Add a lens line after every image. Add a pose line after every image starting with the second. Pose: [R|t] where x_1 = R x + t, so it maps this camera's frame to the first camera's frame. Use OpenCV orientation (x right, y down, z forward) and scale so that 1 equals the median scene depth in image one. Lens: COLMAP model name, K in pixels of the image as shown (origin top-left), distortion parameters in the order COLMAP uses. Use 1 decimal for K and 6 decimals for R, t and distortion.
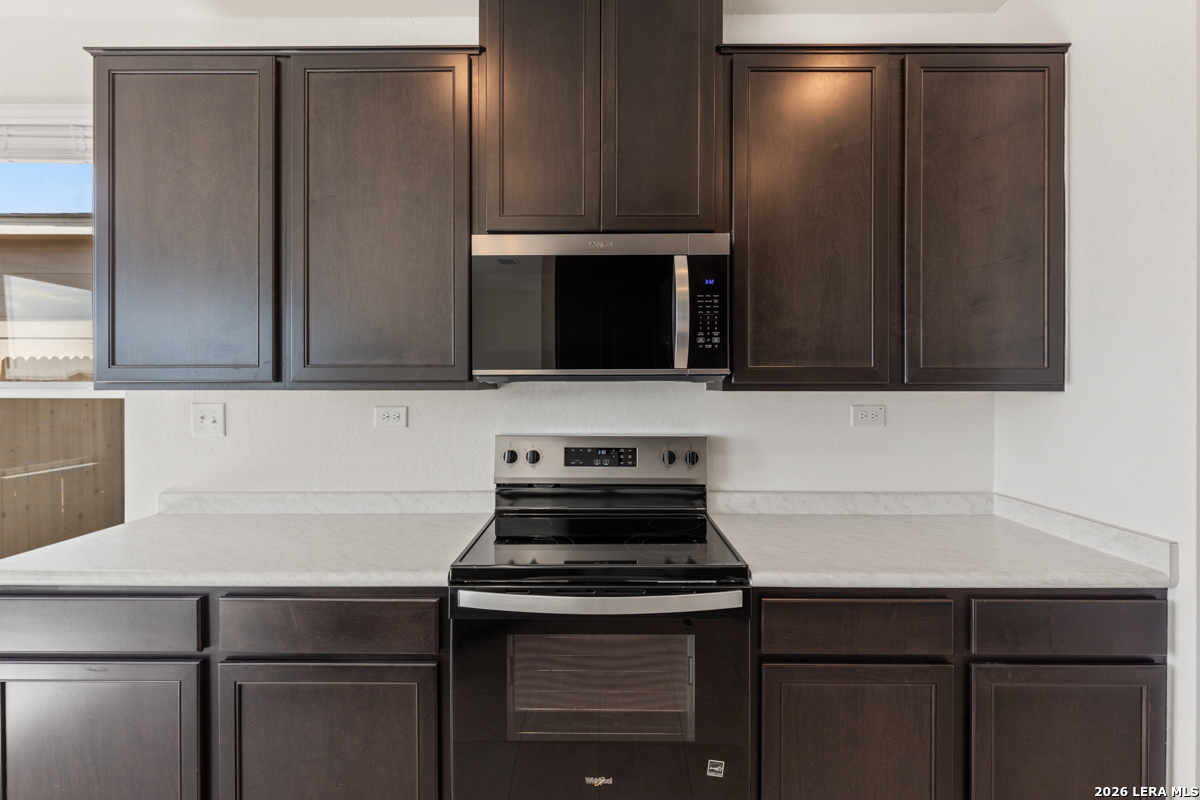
lens RADIAL K [[536.1, 0, 600.9], [0, 536.1, 384.0], [0, 0, 1]] dist [0.000420, -0.000204]
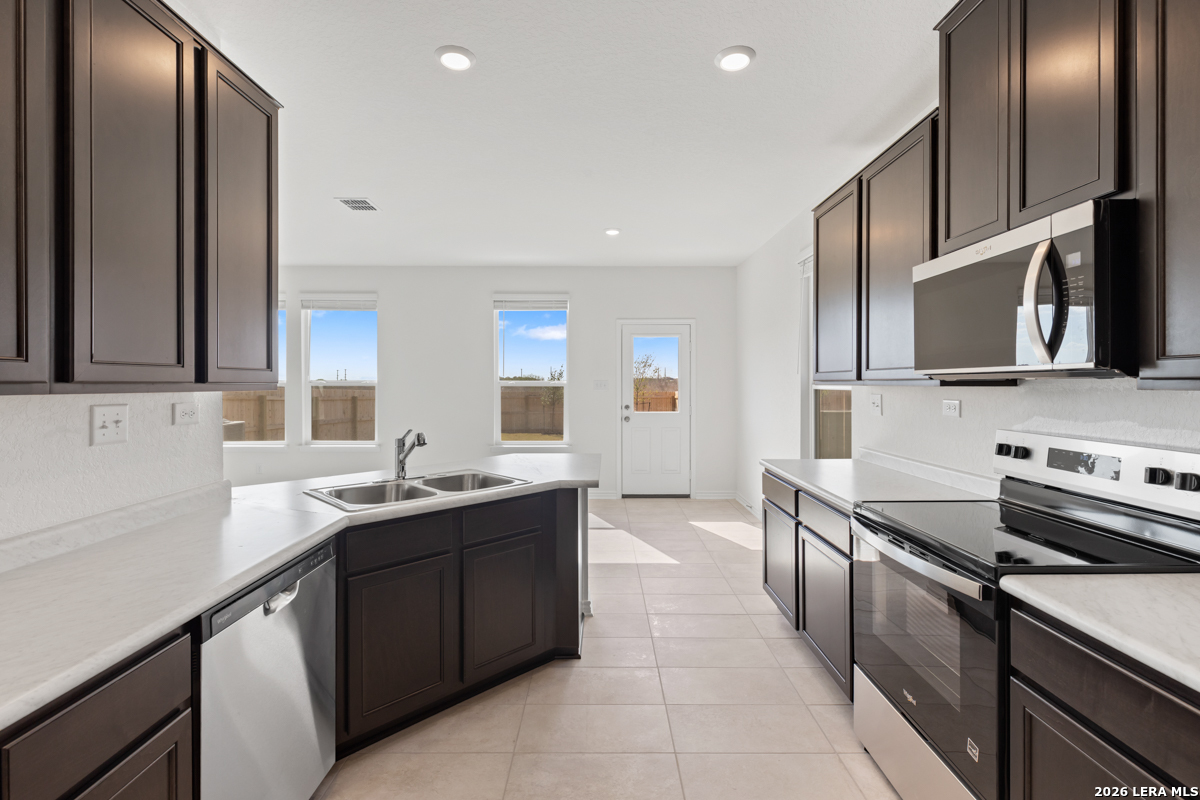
lens RADIAL K [[536.1, 0, 600.9], [0, 536.1, 384.0], [0, 0, 1]] dist [0.000420, -0.000204]
pose [[0.000531, 0.001897, -0.999998, 0.888628], [-0.001802, 0.999997, 0.001896, 0.004597], [0.999998, 0.001801, 0.000535, 0.195817]]
